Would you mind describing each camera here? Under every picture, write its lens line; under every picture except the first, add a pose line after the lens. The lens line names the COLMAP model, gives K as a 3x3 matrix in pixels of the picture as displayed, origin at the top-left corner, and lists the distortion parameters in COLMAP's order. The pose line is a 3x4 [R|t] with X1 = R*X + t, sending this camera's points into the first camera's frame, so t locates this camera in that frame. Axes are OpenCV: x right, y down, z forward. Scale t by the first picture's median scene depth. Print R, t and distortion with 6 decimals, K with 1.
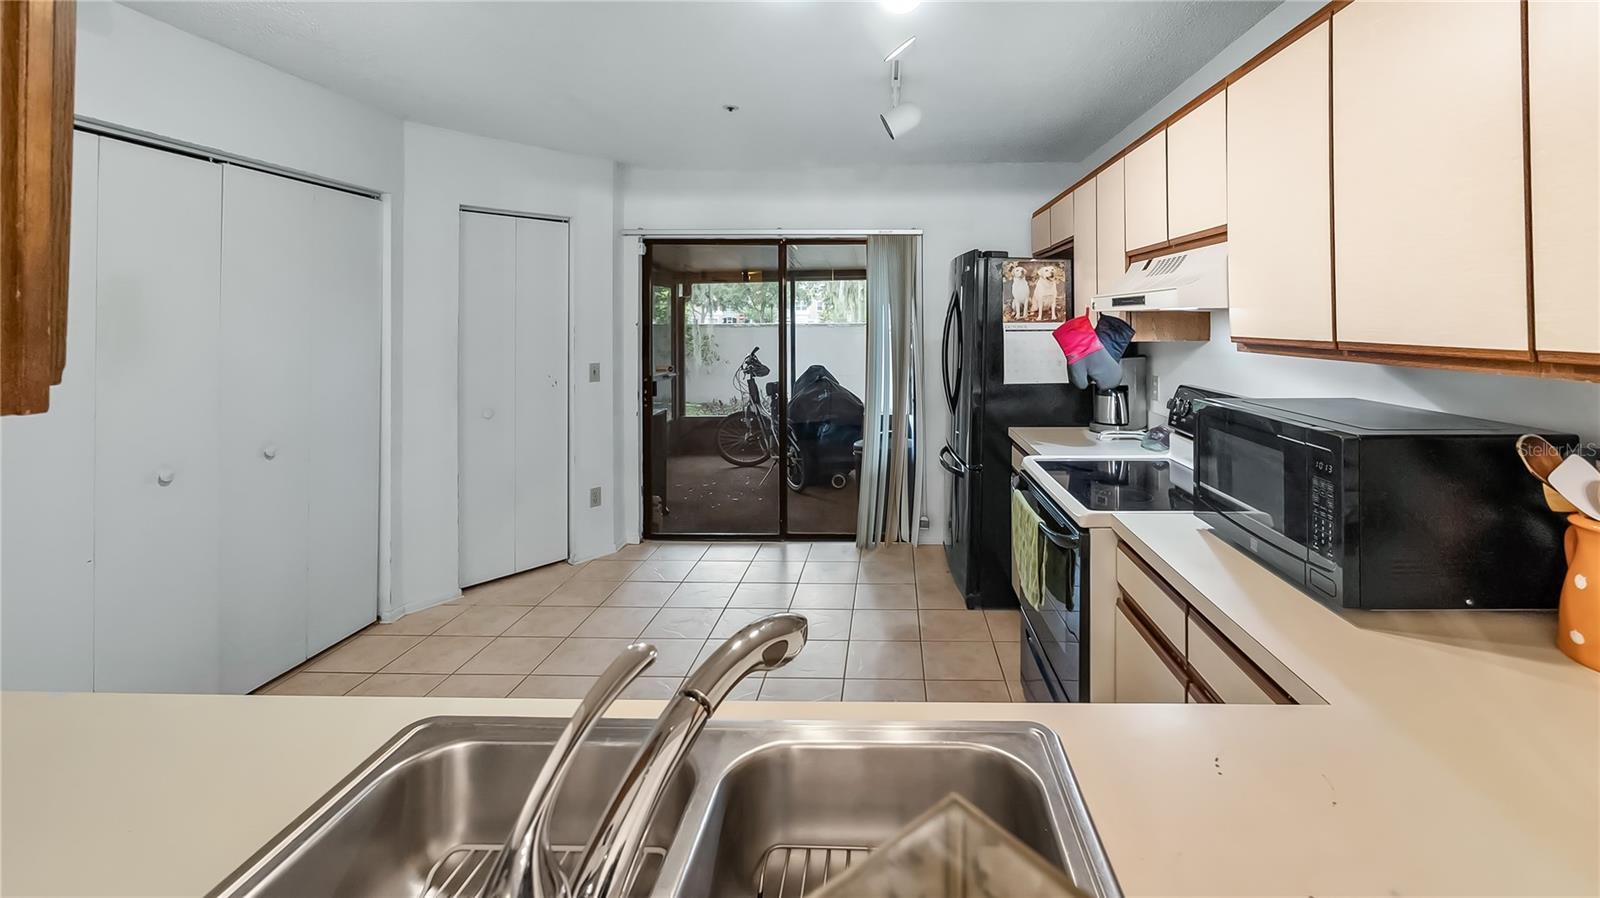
lens RADIAL K [[642.3, 0, 881.4], [0, 642.3, 313.8], [0, 0, 1]] dist [-0.005514, 0.000278]
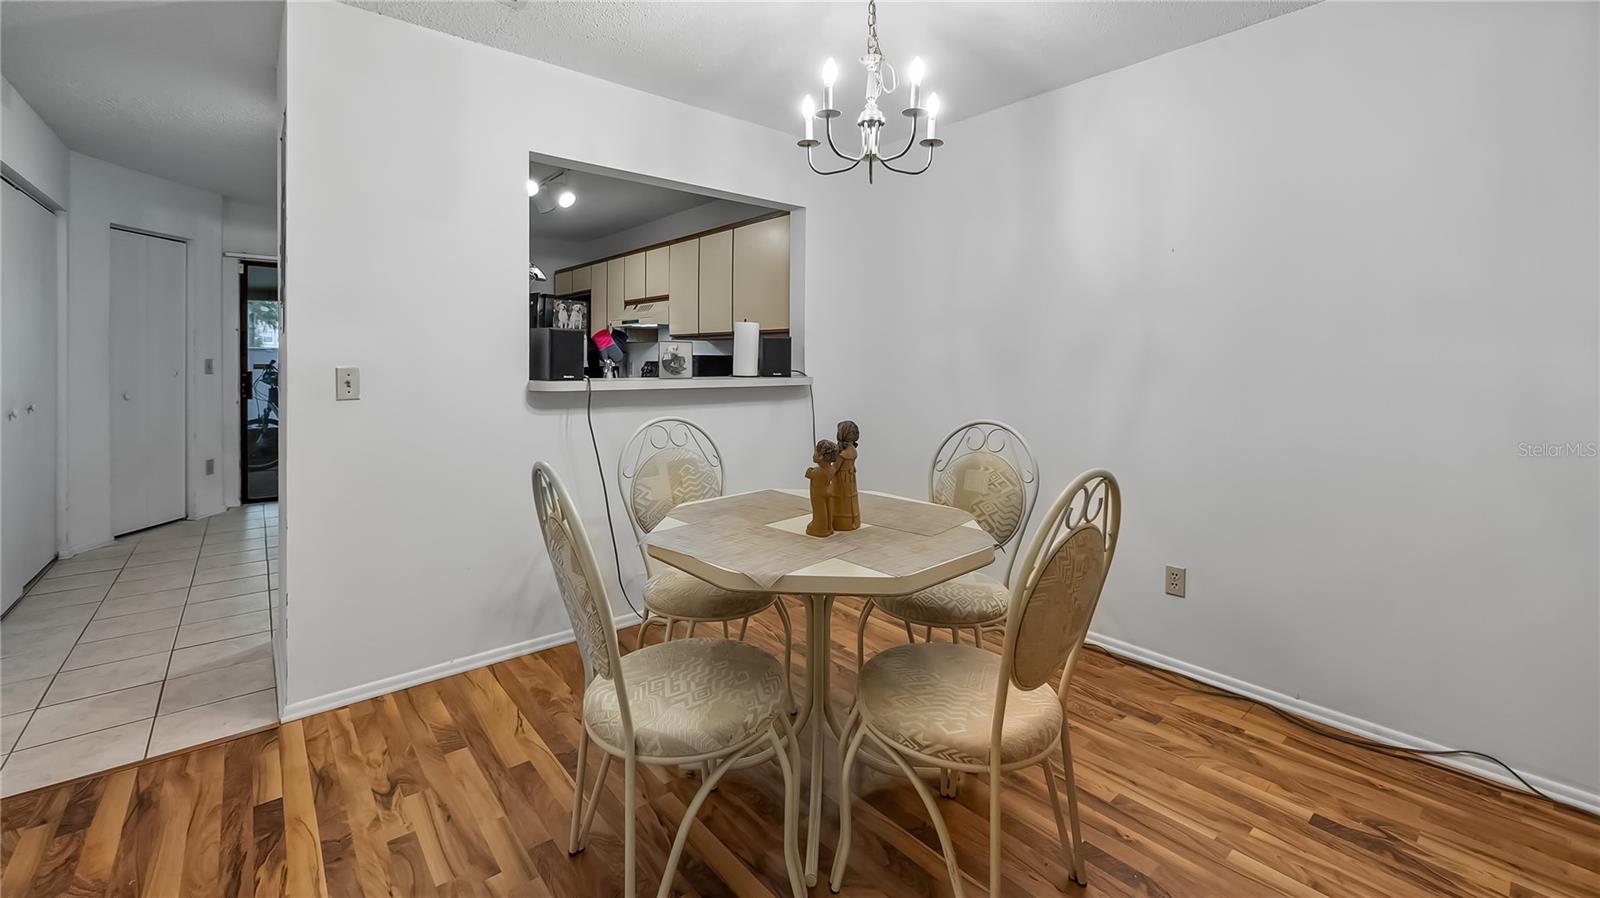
lens RADIAL K [[642.3, 0, 773.1], [0, 642.3, 374.0], [0, 0, 1]] dist [-0.005514, 0.000278]
pose [[0.762623, -0.005617, 0.646819, -0.518449], [-0.015583, 0.999513, 0.027053, 0.069128], [-0.646656, -0.030711, 0.762163, -0.804138]]
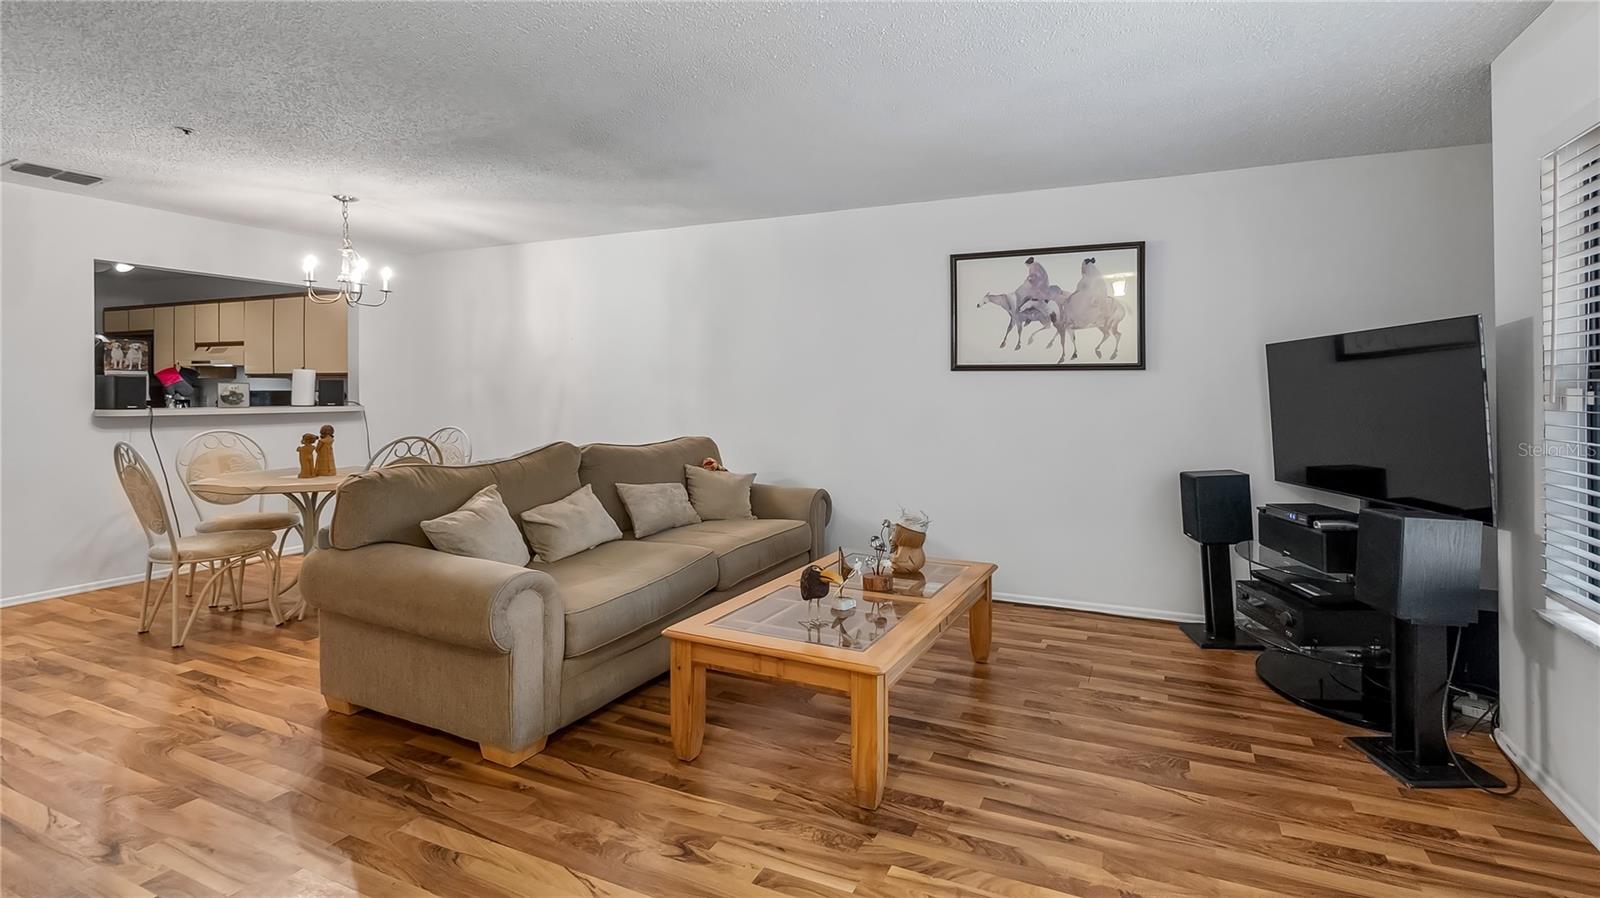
lens RADIAL K [[595.7, 0, 804.0], [0, 595.7, 397.0], [0, 0, 1]] dist [-0.001451, 0.000013]
pose [[0.310560, -0.003443, 0.950548, -0.870841], [-0.012679, 0.999889, 0.007764, 0.054506], [-0.950469, -0.014464, 0.310482, -1.589956]]
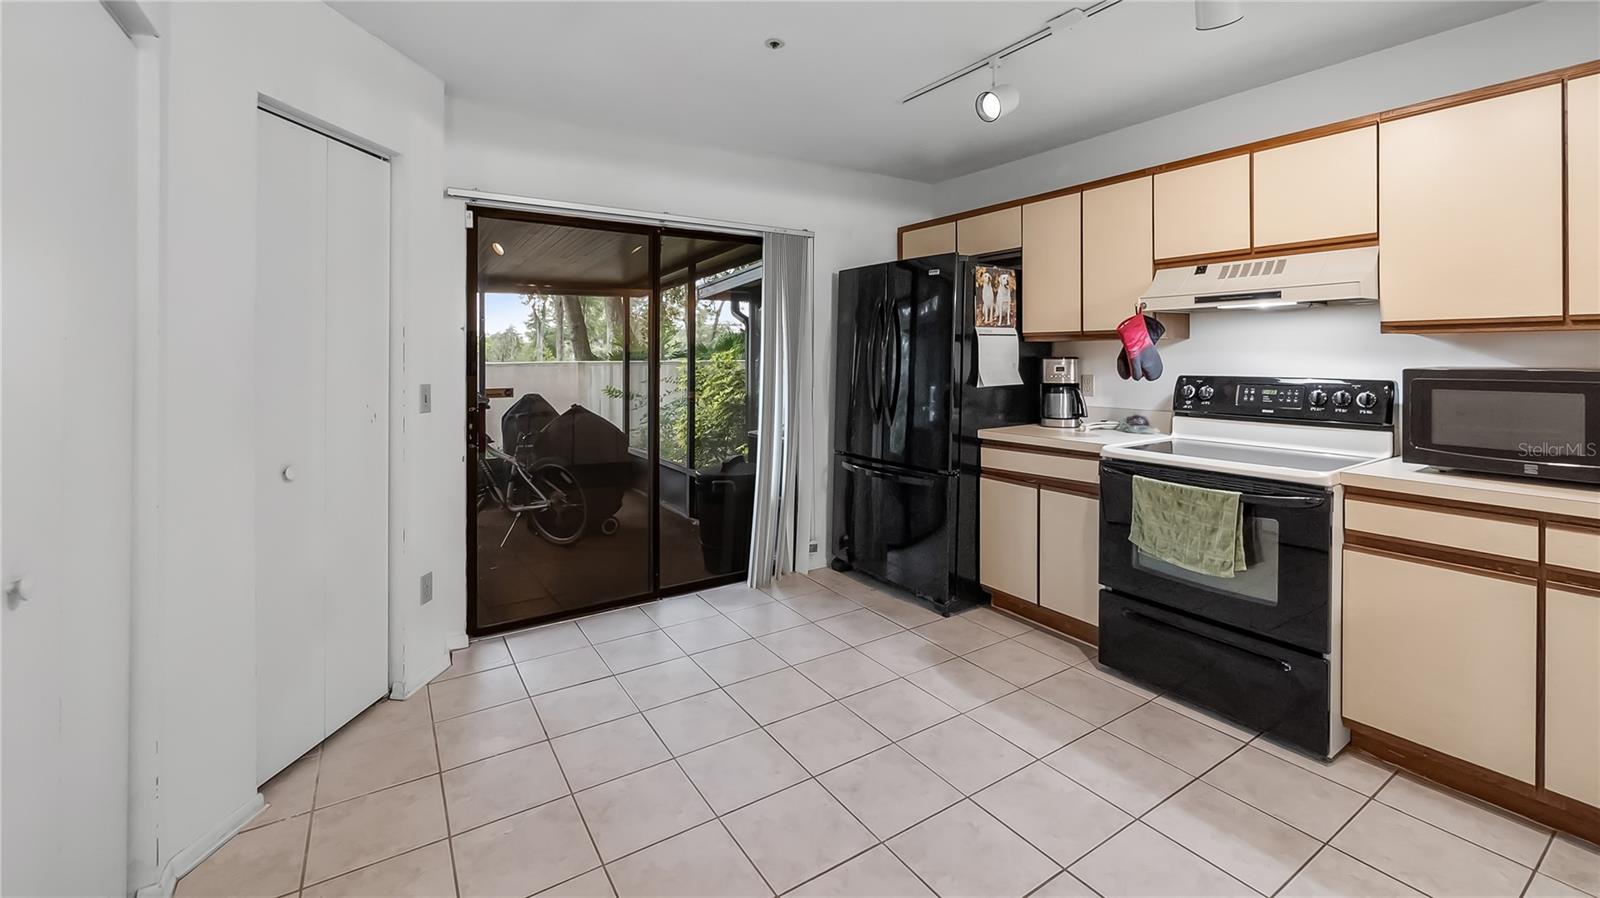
lens RADIAL K [[642.3, 0, 775.8], [0, 642.3, 357.1], [0, 0, 1]] dist [-0.005514, 0.000278]
pose [[0.839182, -0.002870, 0.543844, -0.628356], [-0.001571, 0.999969, 0.007700, 0.054500], [-0.543849, -0.007316, 0.839151, 0.320943]]
